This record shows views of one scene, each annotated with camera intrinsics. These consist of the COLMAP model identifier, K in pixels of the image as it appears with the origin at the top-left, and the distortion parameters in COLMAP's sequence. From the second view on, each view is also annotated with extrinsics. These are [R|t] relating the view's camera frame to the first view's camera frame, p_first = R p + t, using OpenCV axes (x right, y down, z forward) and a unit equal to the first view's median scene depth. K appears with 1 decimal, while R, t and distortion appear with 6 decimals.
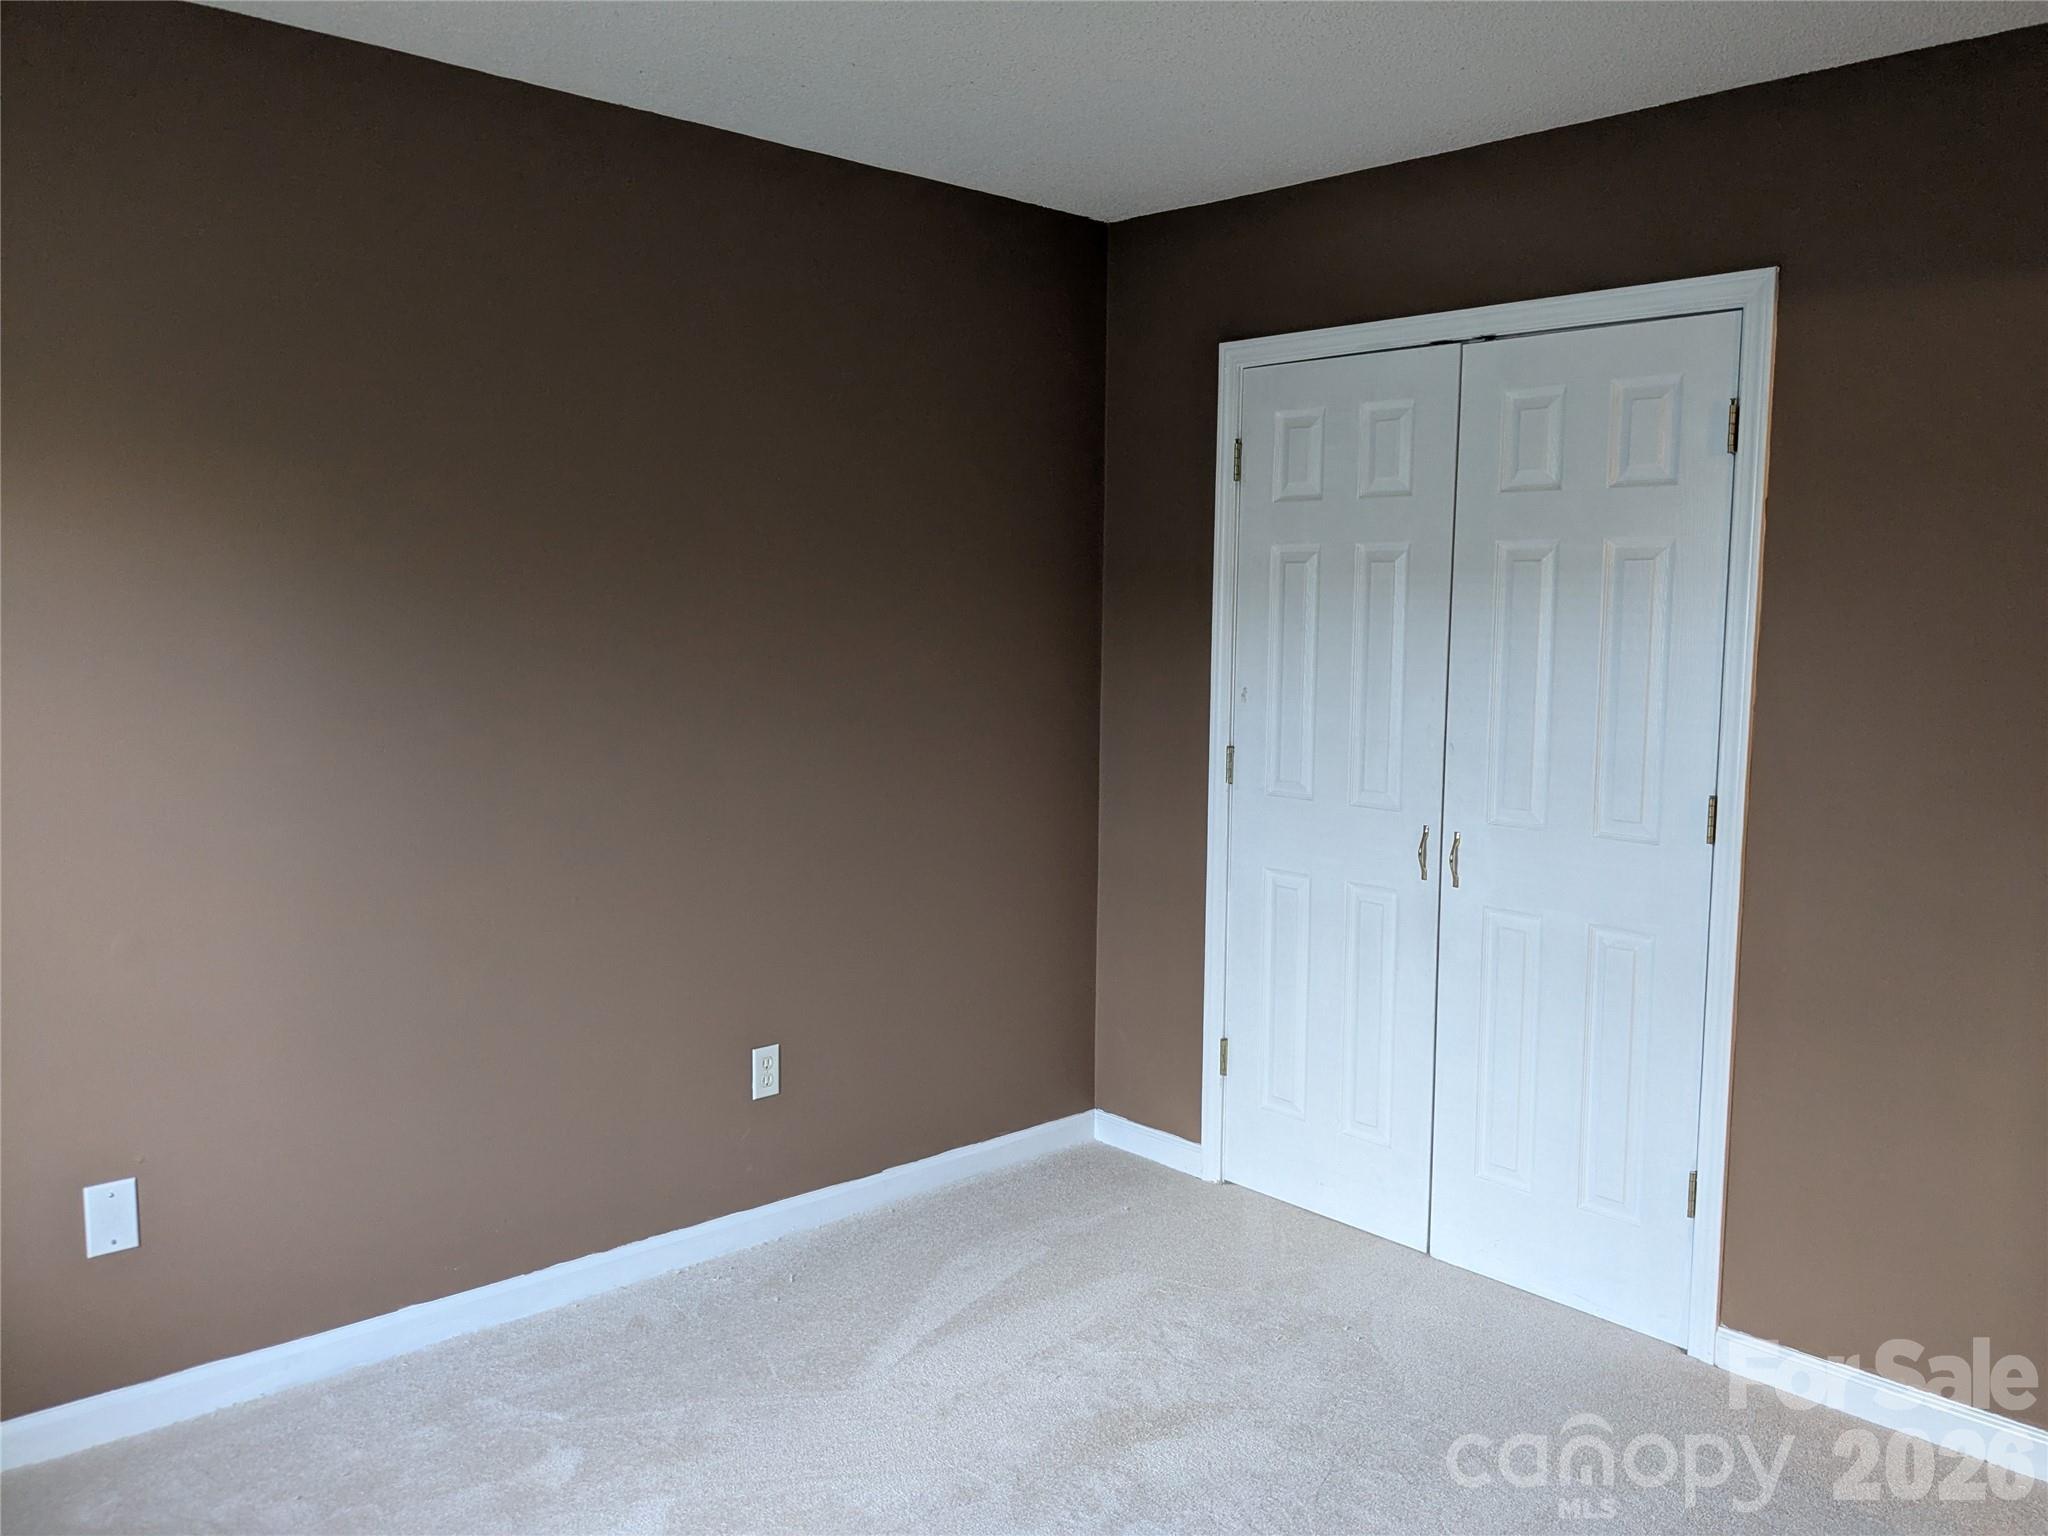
lens RADIAL K [[1618.9, 0, 1024.0], [0, 1618.9, 768.0], [0, 0, 1]] dist [0.081630, -0.118111]
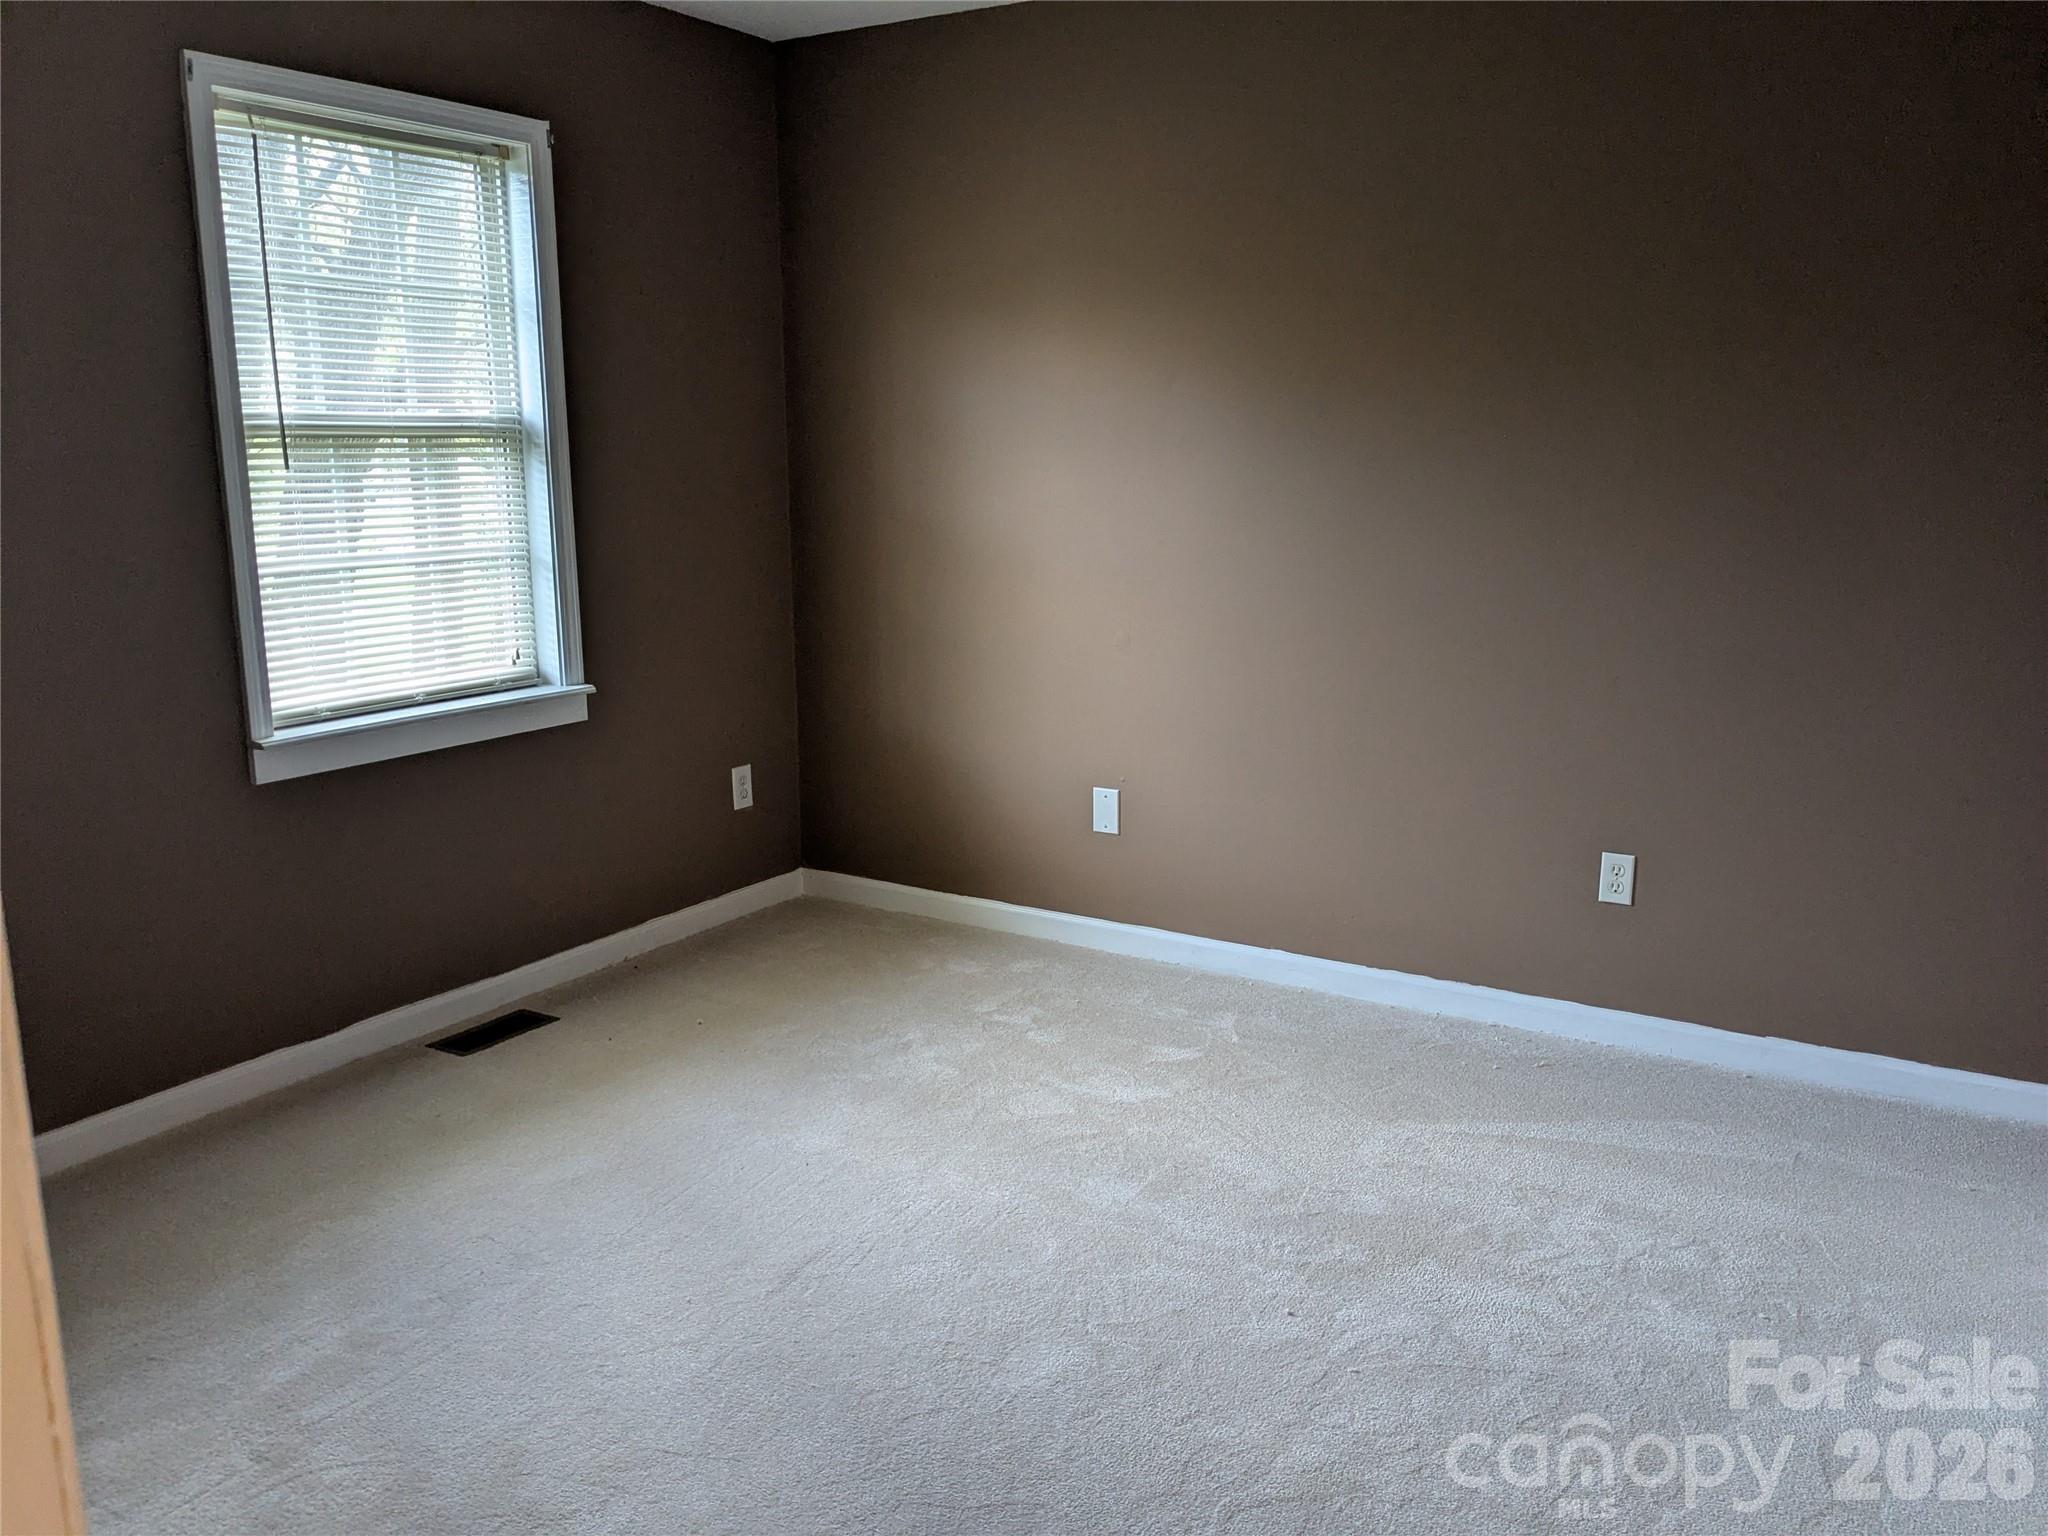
lens RADIAL K [[1618.9, 0, 1024.0], [0, 1618.9, 768.0], [0, 0, 1]] dist [0.081630, -0.118111]
pose [[0.251018, 0.172551, -0.952479, 0.798445], [-0.087831, 0.983985, 0.155112, -0.000322], [0.963989, 0.044721, 0.262154, 0.456521]]
